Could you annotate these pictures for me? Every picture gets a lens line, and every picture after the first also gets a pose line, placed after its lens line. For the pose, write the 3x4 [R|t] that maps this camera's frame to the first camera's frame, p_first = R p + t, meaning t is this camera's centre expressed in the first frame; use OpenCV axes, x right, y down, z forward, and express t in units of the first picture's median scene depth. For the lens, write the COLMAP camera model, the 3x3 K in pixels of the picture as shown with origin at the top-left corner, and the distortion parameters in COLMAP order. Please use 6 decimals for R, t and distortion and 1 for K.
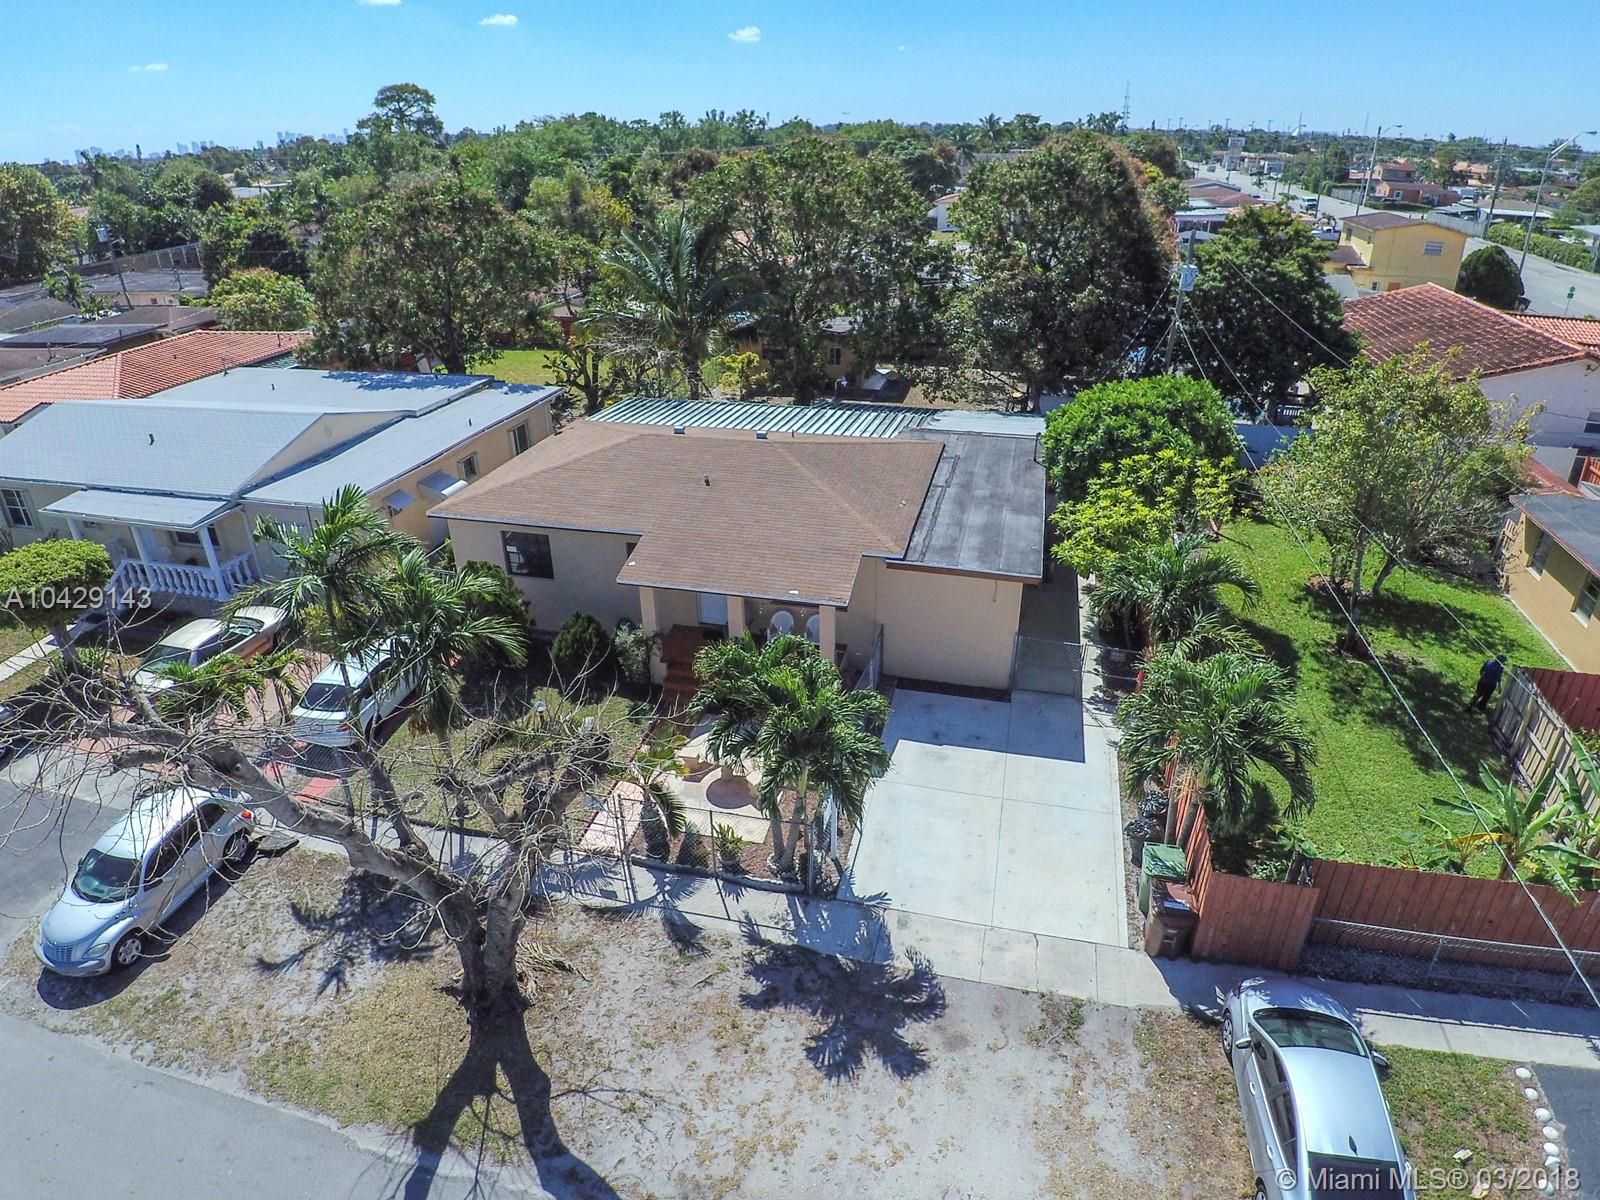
lens RADIAL K [[925.8, 0, 800.0], [0, 925.8, 600.0], [0, 0, 1]] dist [-0.073761, -0.000654]
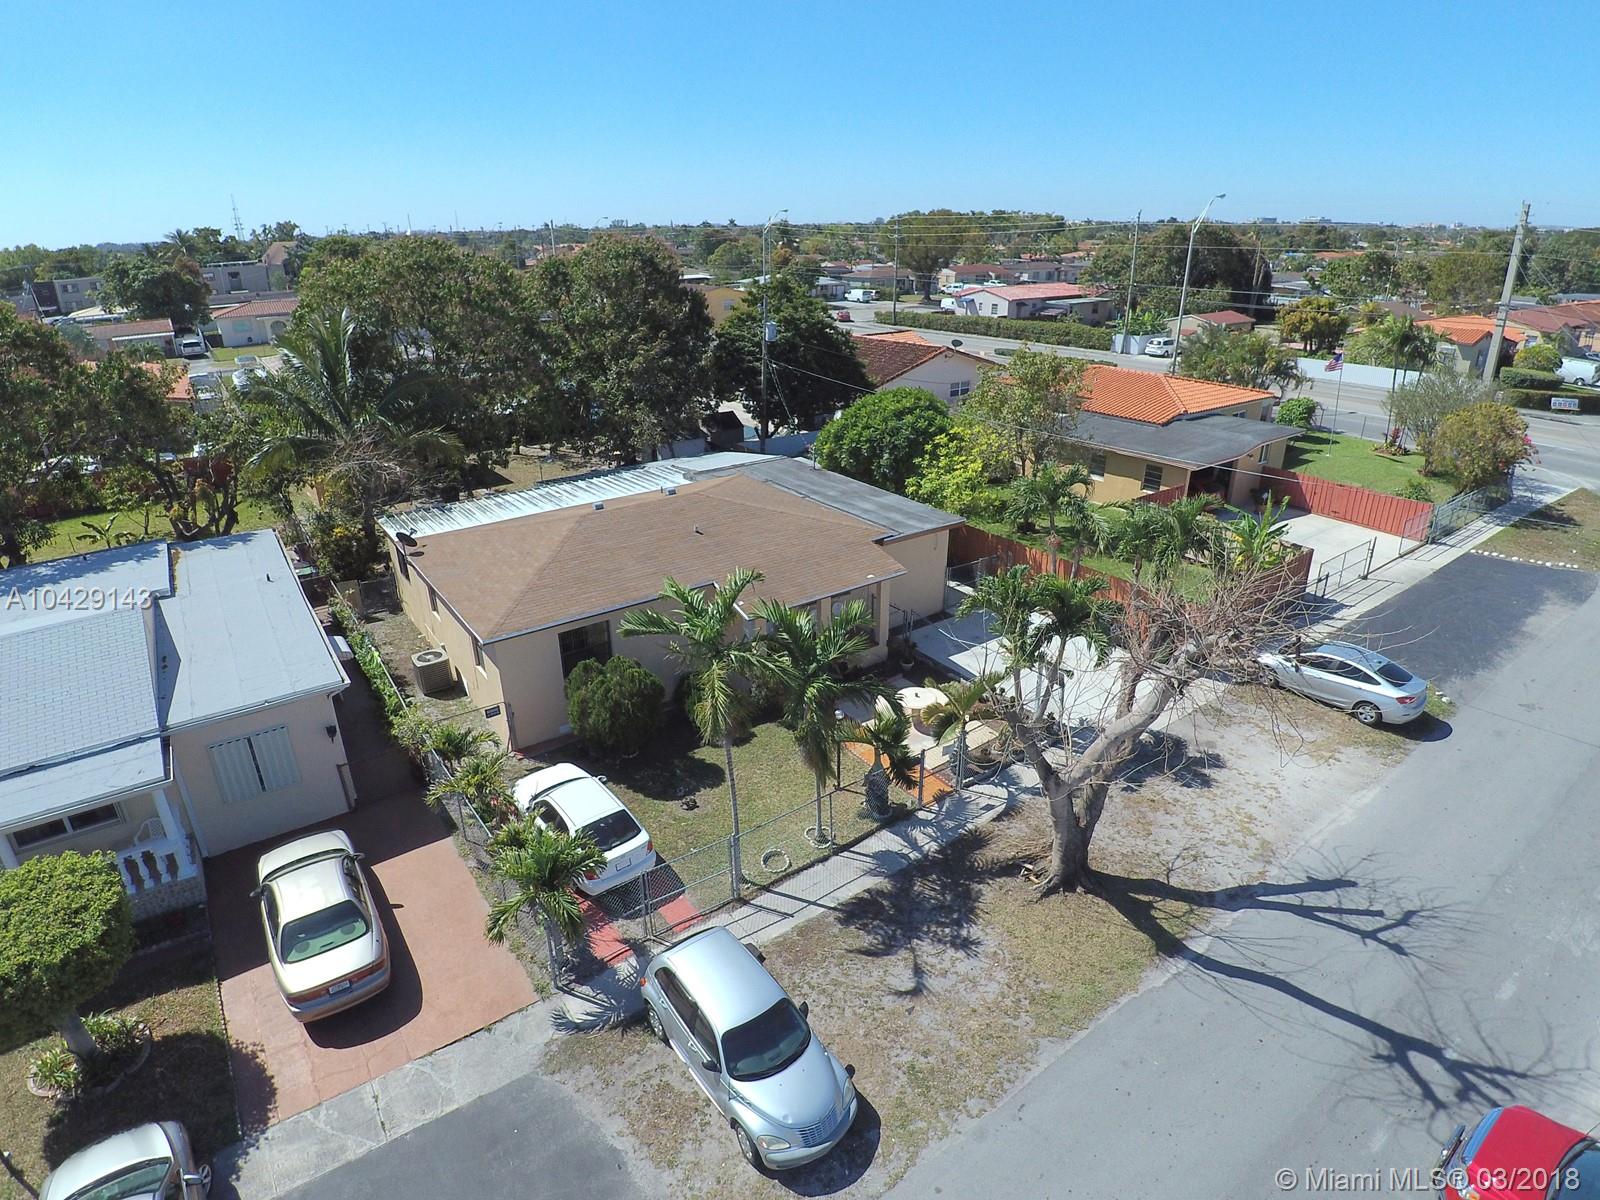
lens RADIAL K [[871.0, 0, 800.0], [0, 871.0, 600.0], [0, 0, 1]] dist [-0.048462, -0.009579]
pose [[0.645428, -0.299828, 0.702514, -1.250492], [0.354630, 0.932226, 0.072055, -0.134112], [-0.676506, 0.202626, 0.708013, 0.307549]]
